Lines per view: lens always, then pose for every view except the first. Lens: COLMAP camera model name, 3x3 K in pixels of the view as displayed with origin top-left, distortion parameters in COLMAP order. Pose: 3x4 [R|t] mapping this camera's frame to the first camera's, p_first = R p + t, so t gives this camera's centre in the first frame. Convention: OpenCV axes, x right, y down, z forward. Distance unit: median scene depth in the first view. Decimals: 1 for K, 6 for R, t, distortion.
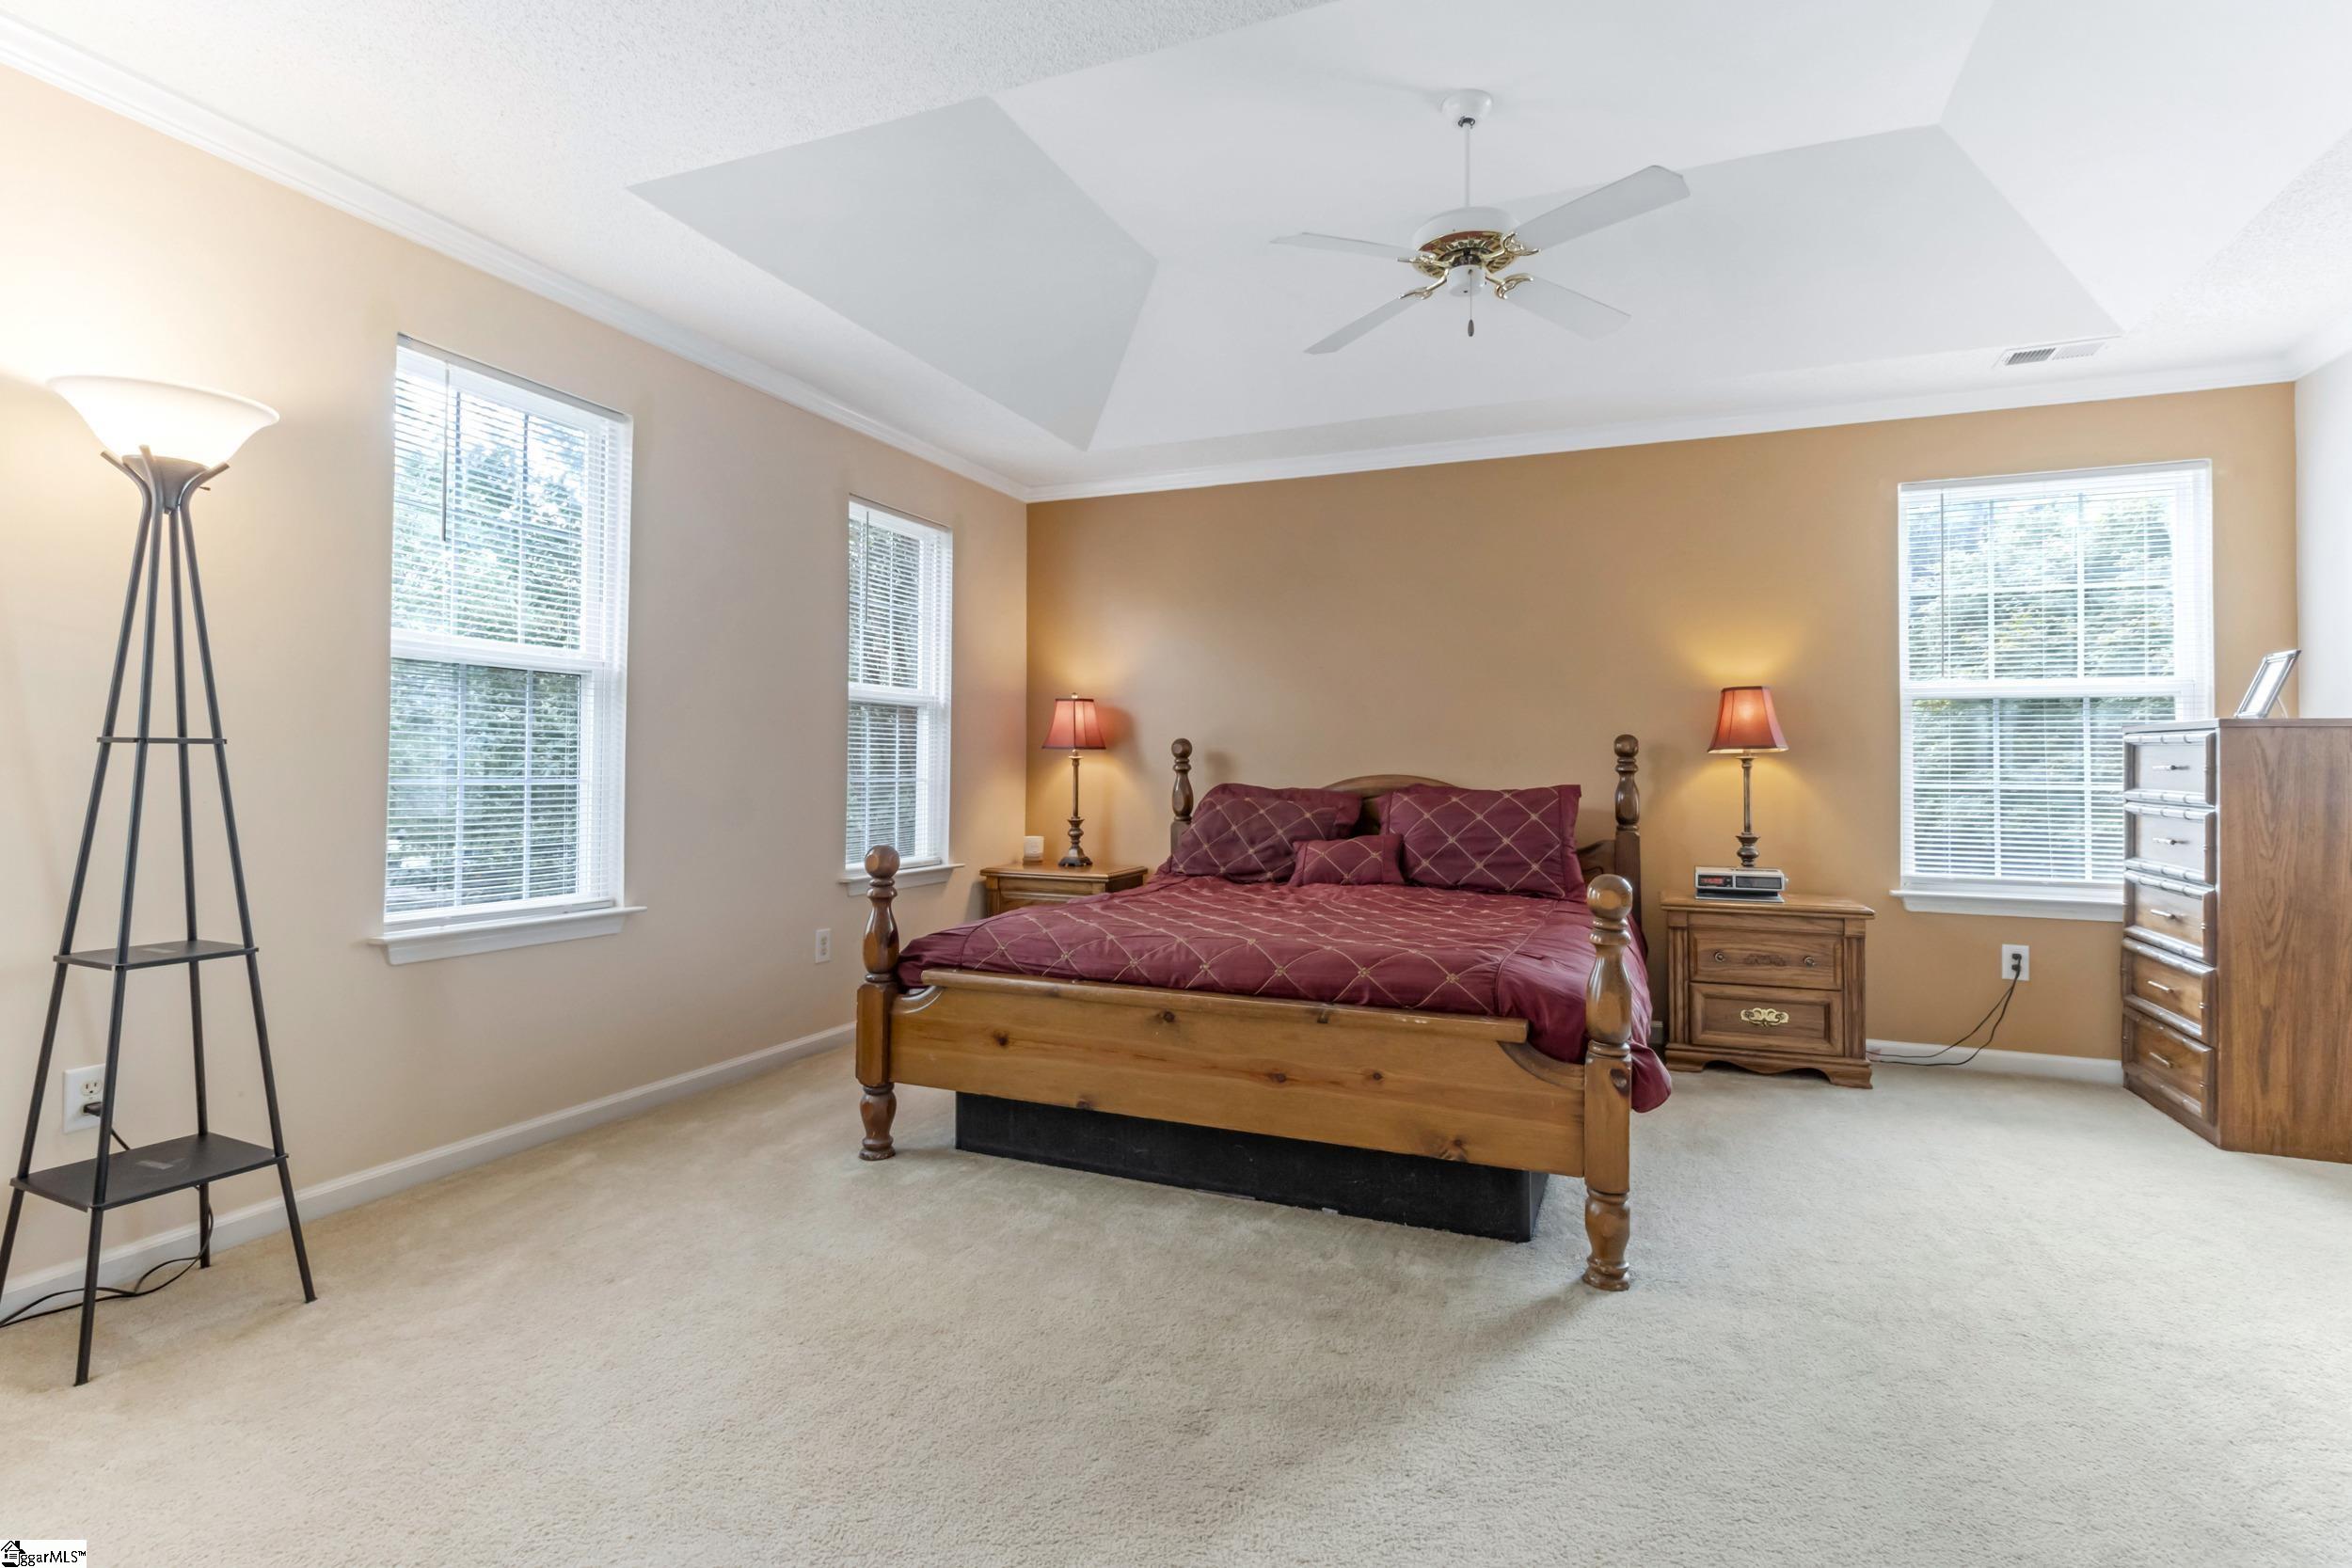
lens RADIAL K [[1132.6, 0, 1249.7], [0, 1132.6, 752.5], [0, 0, 1]] dist [0.003227, 0.000603]
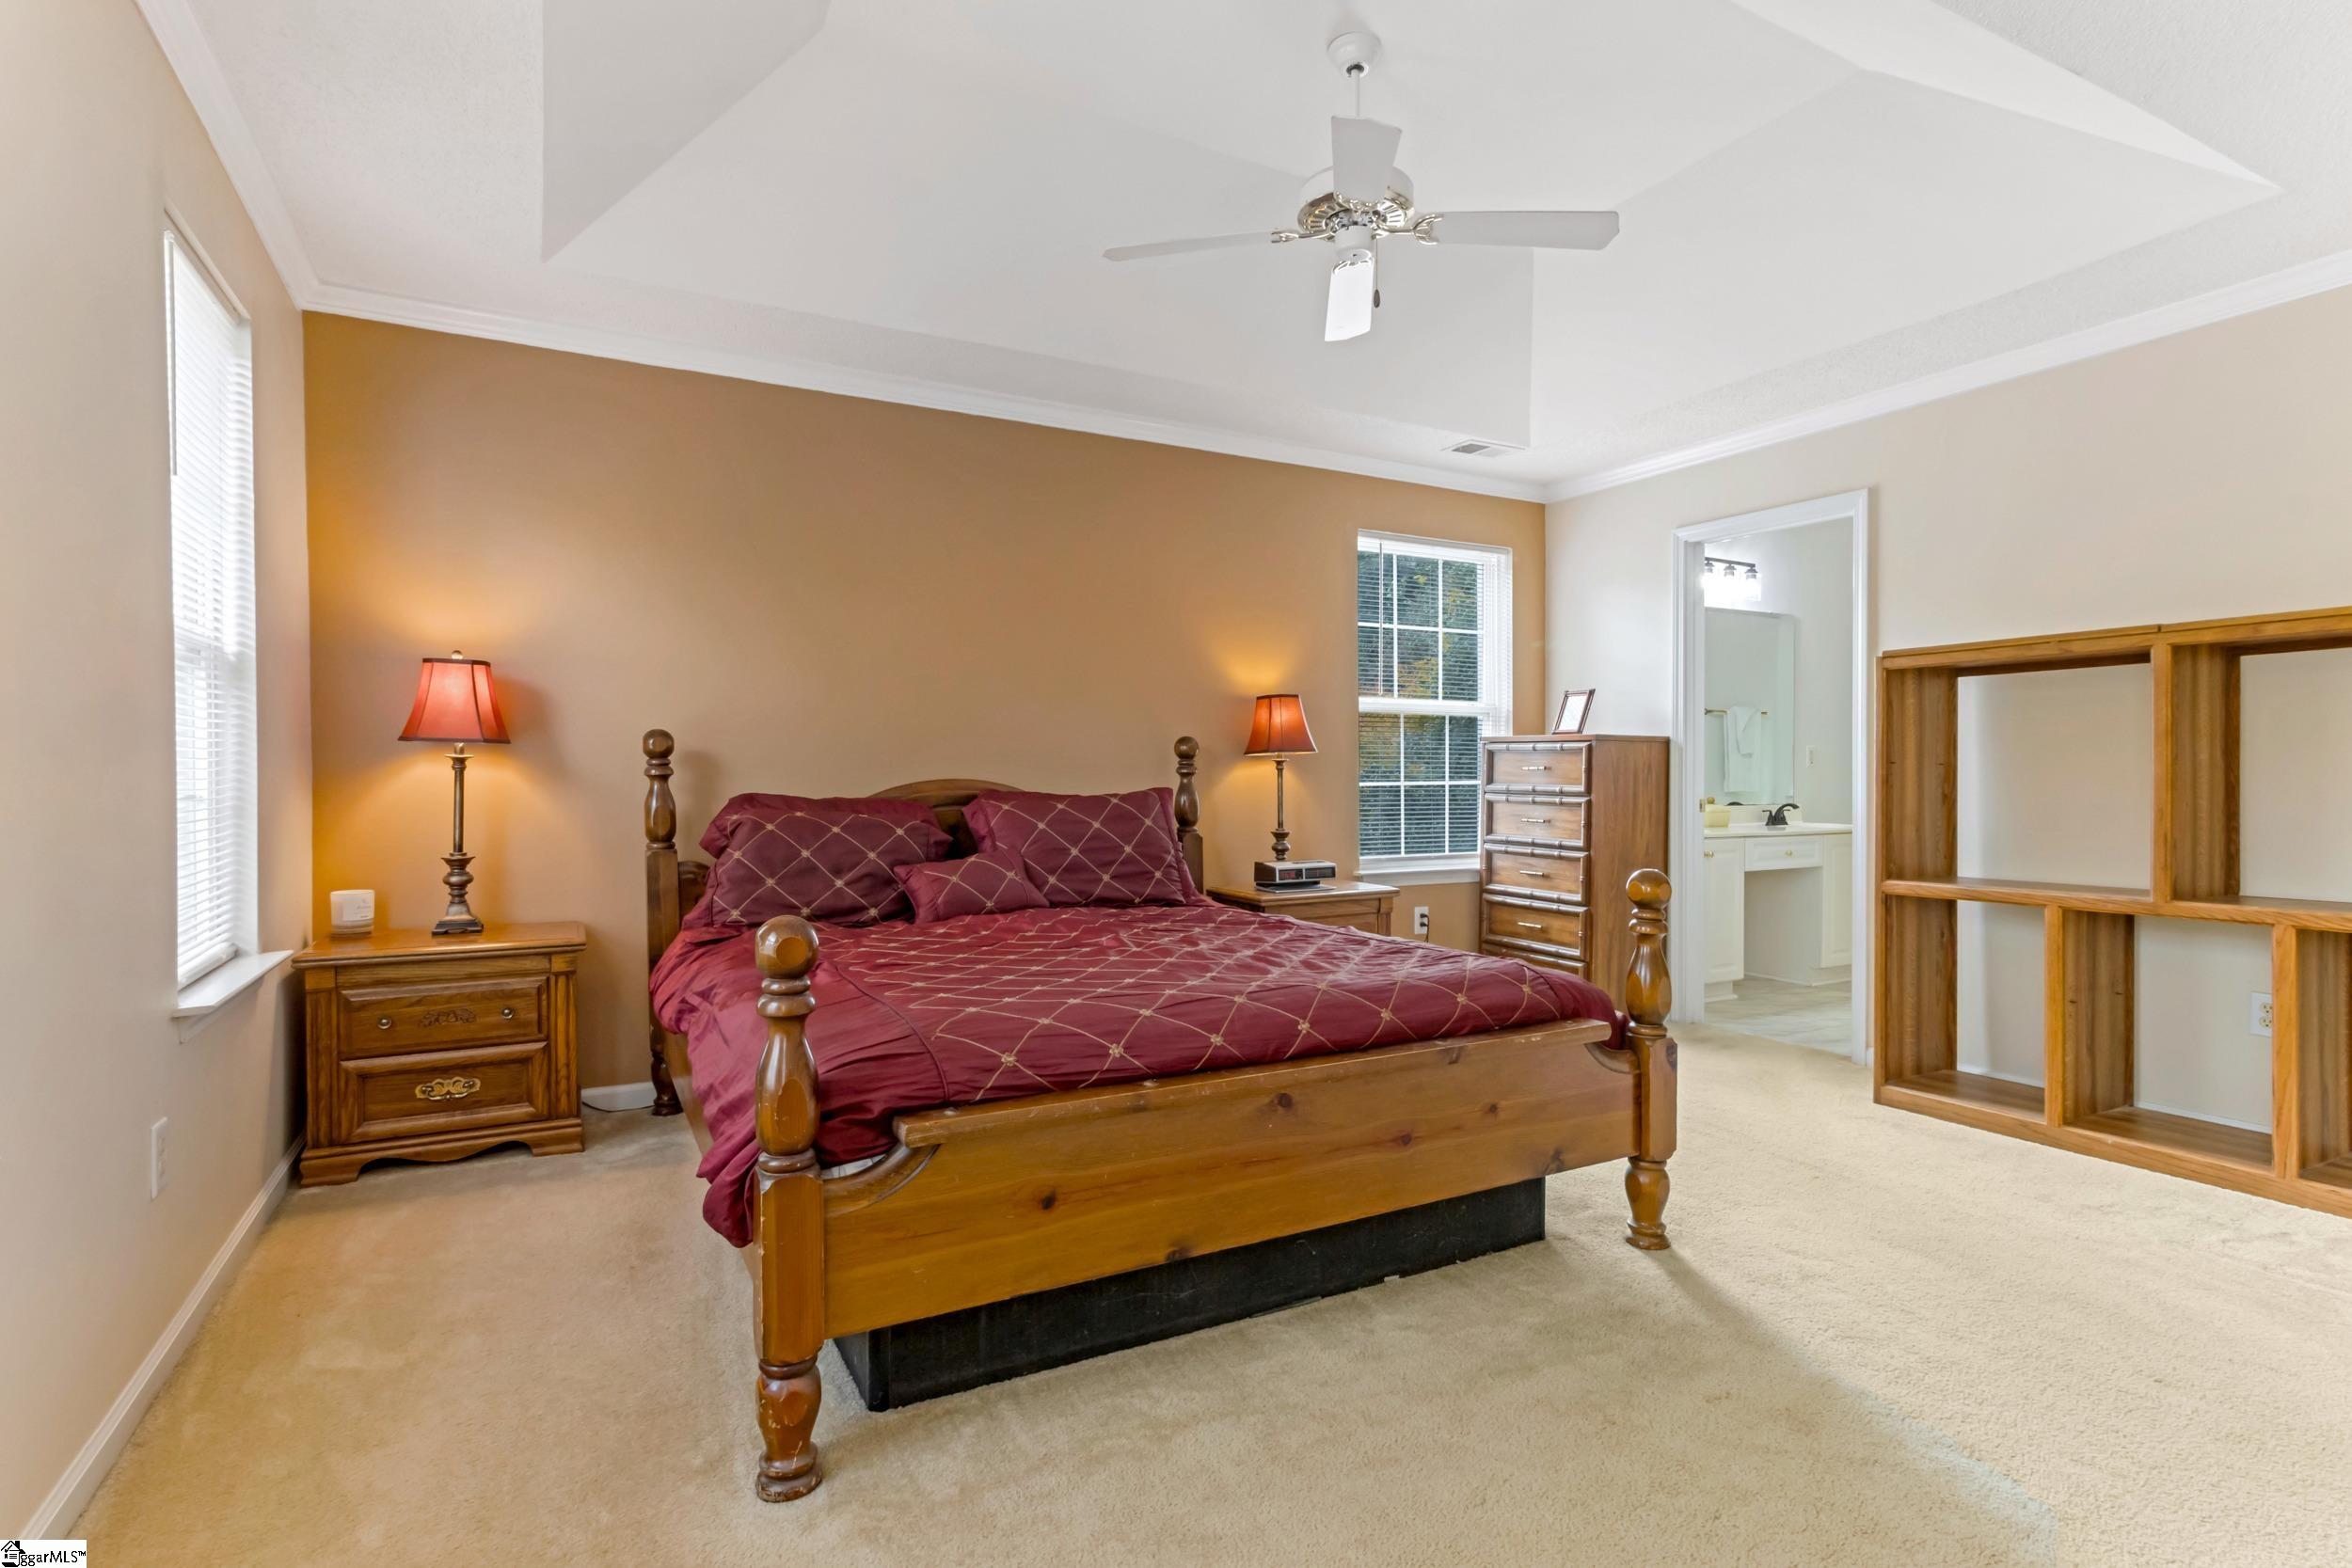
lens RADIAL K [[1132.6, 0, 1175.3], [0, 1132.6, 787.0], [0, 0, 1]] dist [0.003227, 0.000603]
pose [[0.638936, -0.016133, 0.769091, -0.465549], [-0.007184, 0.999611, 0.026938, 0.001959], [-0.769226, -0.022737, 0.638572, 0.383184]]
